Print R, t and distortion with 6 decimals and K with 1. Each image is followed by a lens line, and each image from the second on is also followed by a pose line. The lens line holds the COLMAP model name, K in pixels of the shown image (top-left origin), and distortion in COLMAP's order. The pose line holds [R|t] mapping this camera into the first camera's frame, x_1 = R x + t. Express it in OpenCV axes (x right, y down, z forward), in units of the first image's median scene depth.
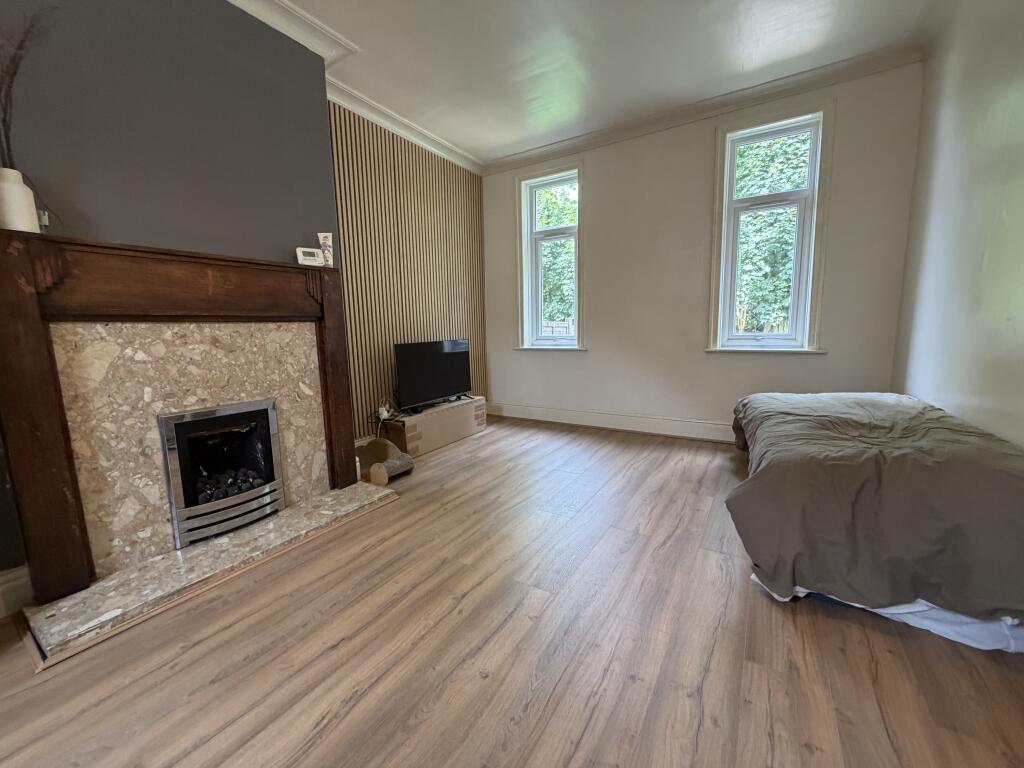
lens RADIAL K [[409.7, 0, 509.9], [0, 409.7, 384.2], [0, 0, 1]] dist [-0.000509, 0.000022]
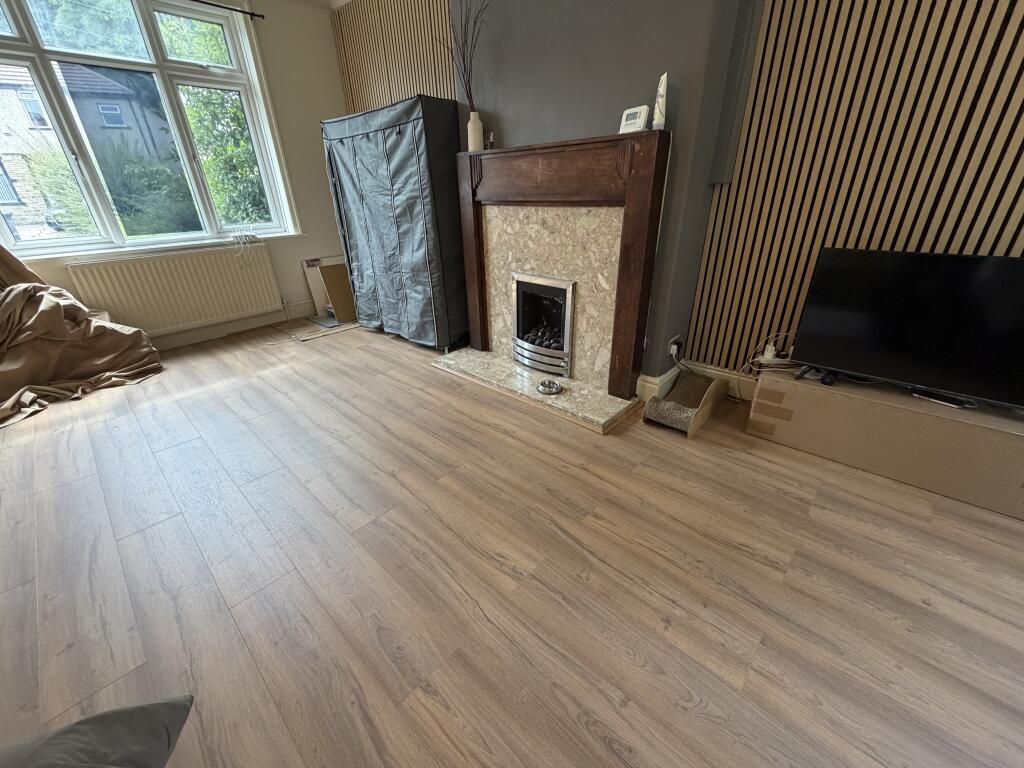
lens RADIAL K [[409.7, 0, 509.9], [0, 409.7, 384.2], [0, 0, 1]] dist [-0.000509, 0.000022]
pose [[-0.192479, 0.453683, -0.870128, 0.541908], [-0.101519, 0.872745, 0.477504, -0.236972], [0.976036, 0.180244, -0.121928, 1.042279]]
